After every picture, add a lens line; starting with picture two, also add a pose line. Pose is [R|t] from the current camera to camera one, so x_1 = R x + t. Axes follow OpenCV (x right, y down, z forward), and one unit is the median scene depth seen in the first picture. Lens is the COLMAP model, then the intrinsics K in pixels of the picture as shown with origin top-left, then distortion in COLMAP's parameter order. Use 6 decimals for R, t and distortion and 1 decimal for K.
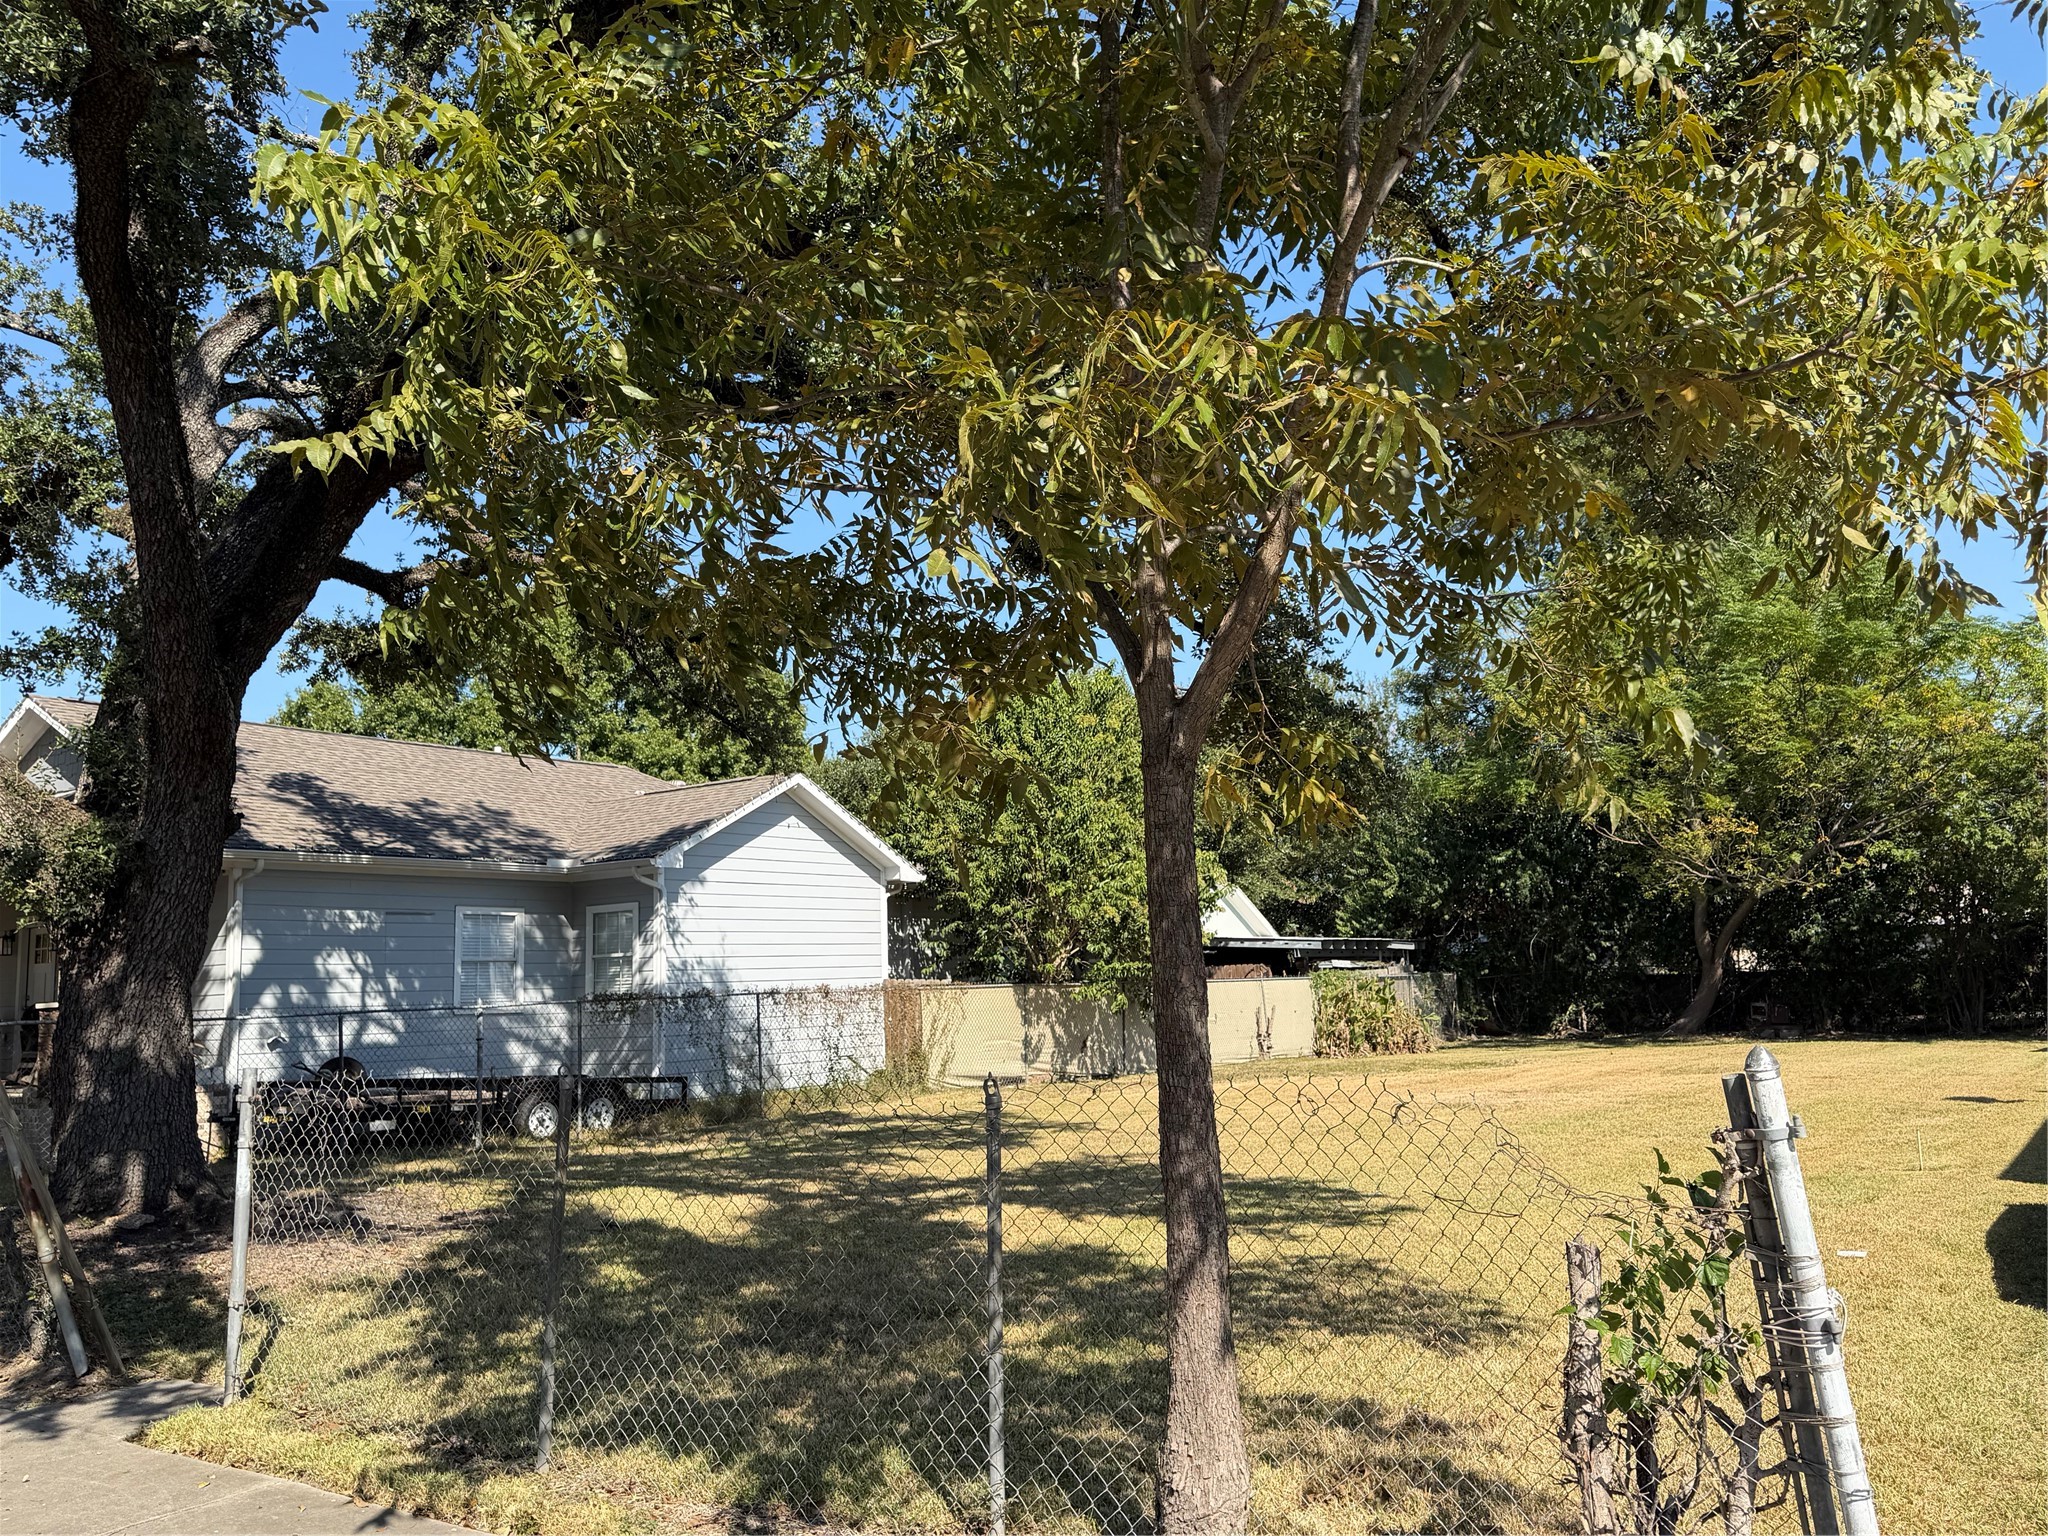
lens RADIAL K [[1607.1, 0, 1024.0], [0, 1607.1, 768.0], [0, 0, 1]] dist [0.146580, -0.267319]
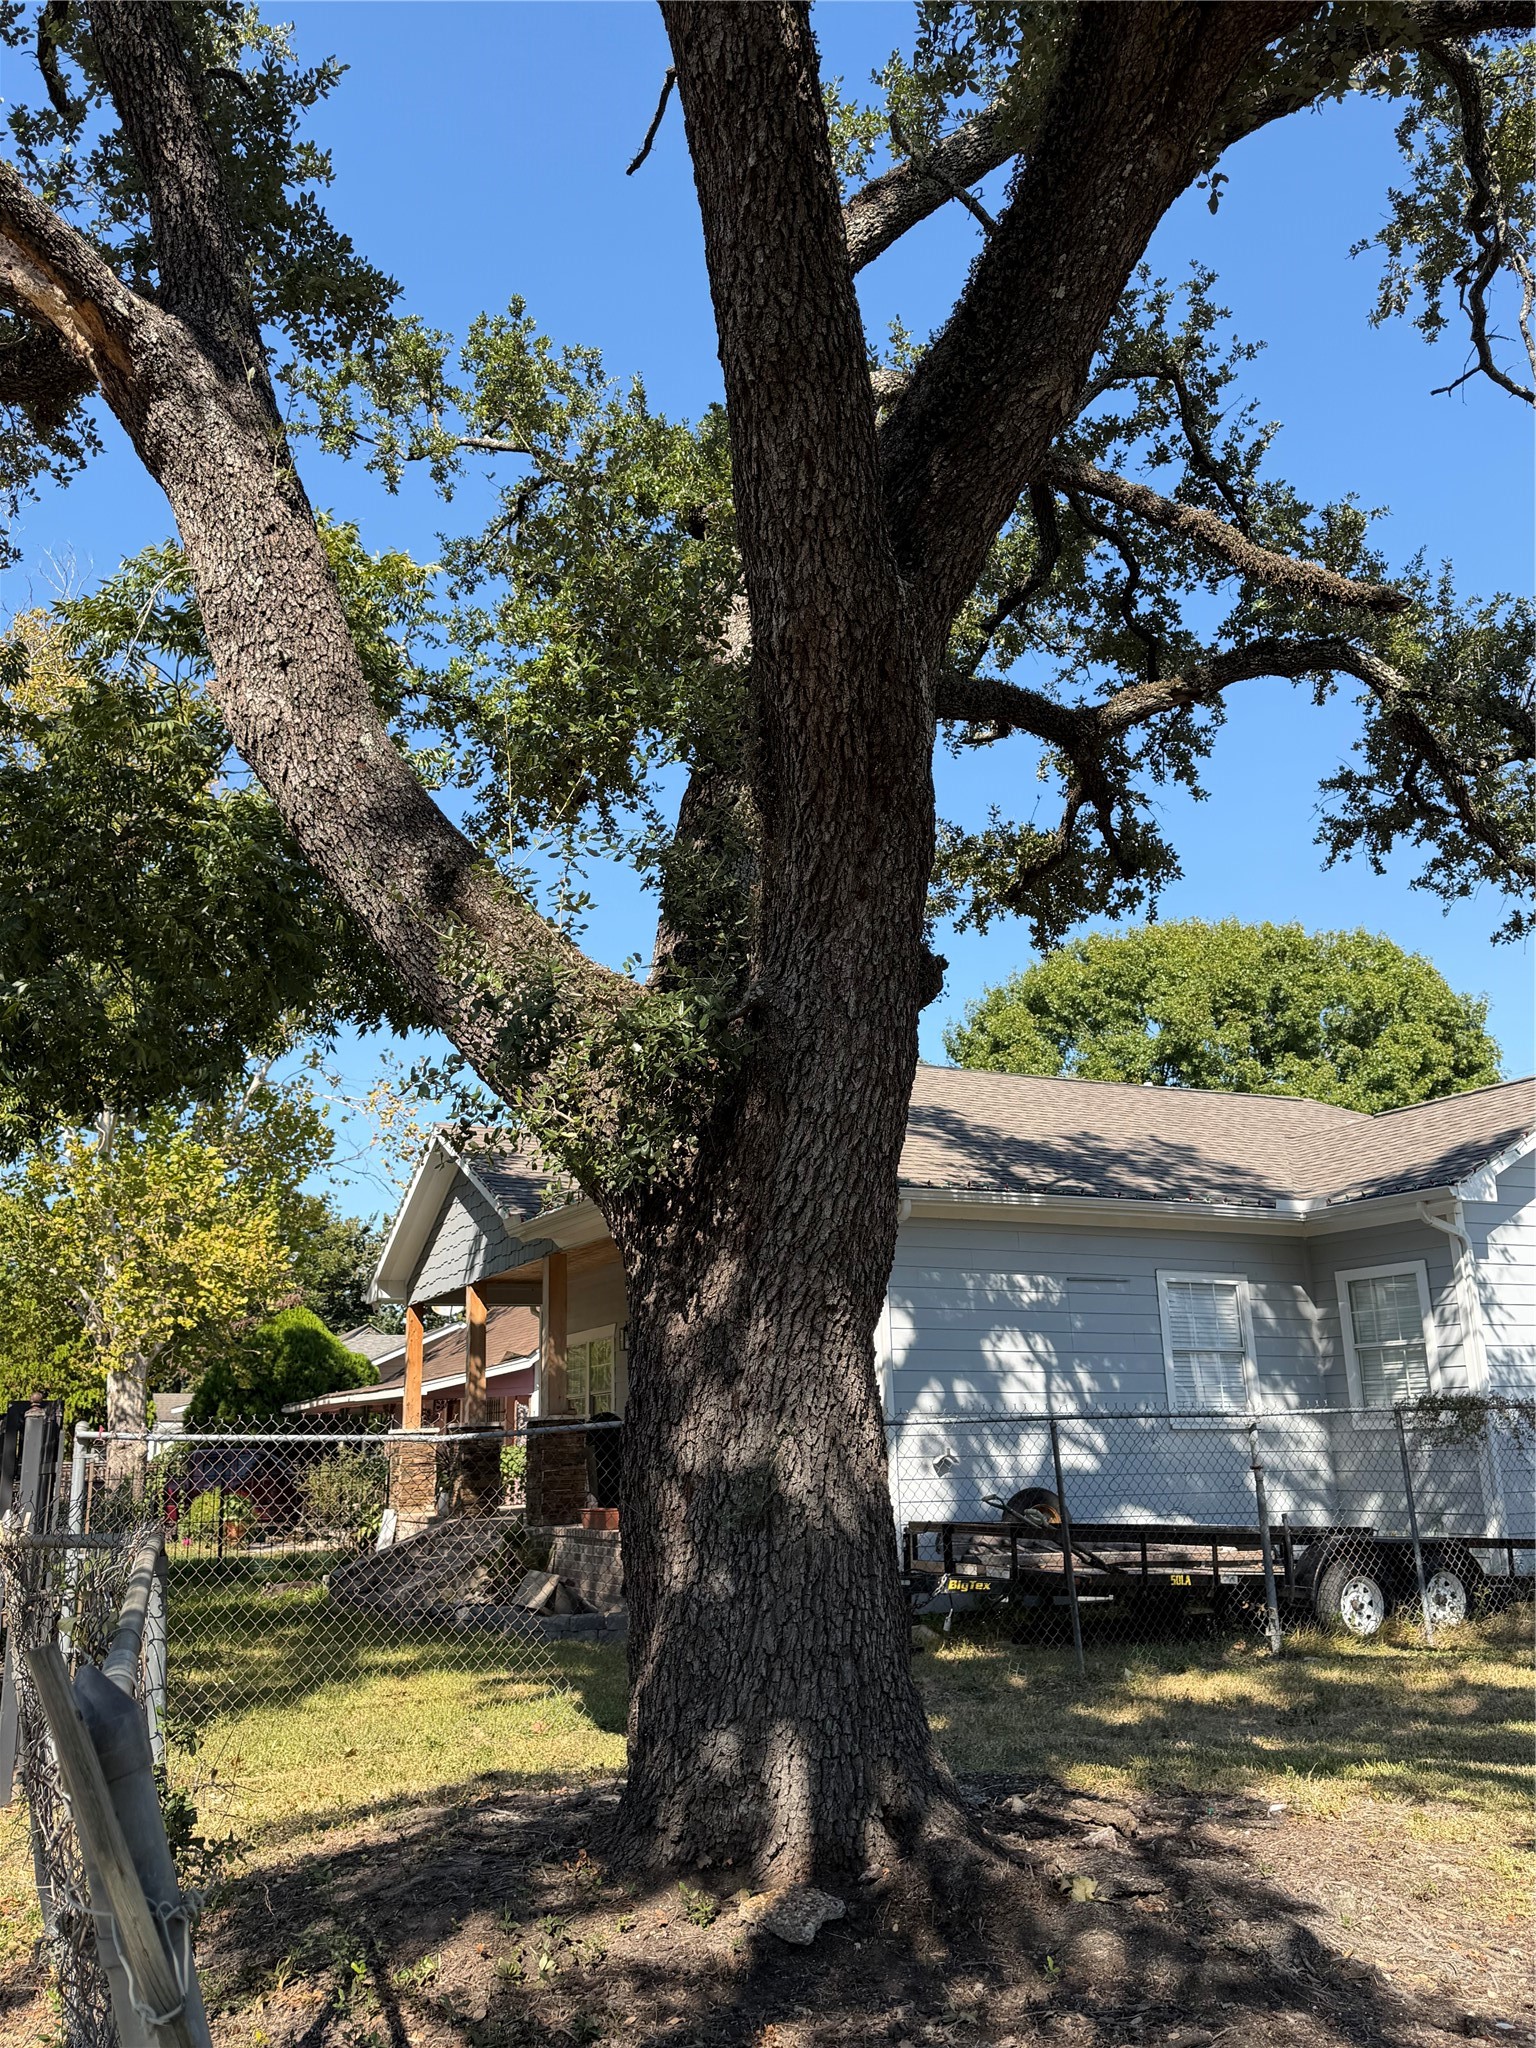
lens RADIAL K [[1607.1, 0, 768.0], [0, 1607.1, 1024.0], [0, 0, 1]] dist [0.146580, -0.267319]
pose [[0.882414, -0.107307, -0.458073, -0.171602], [0.060393, 0.991422, -0.115908, 0.053022], [0.466581, 0.074615, 0.881325, 0.313878]]
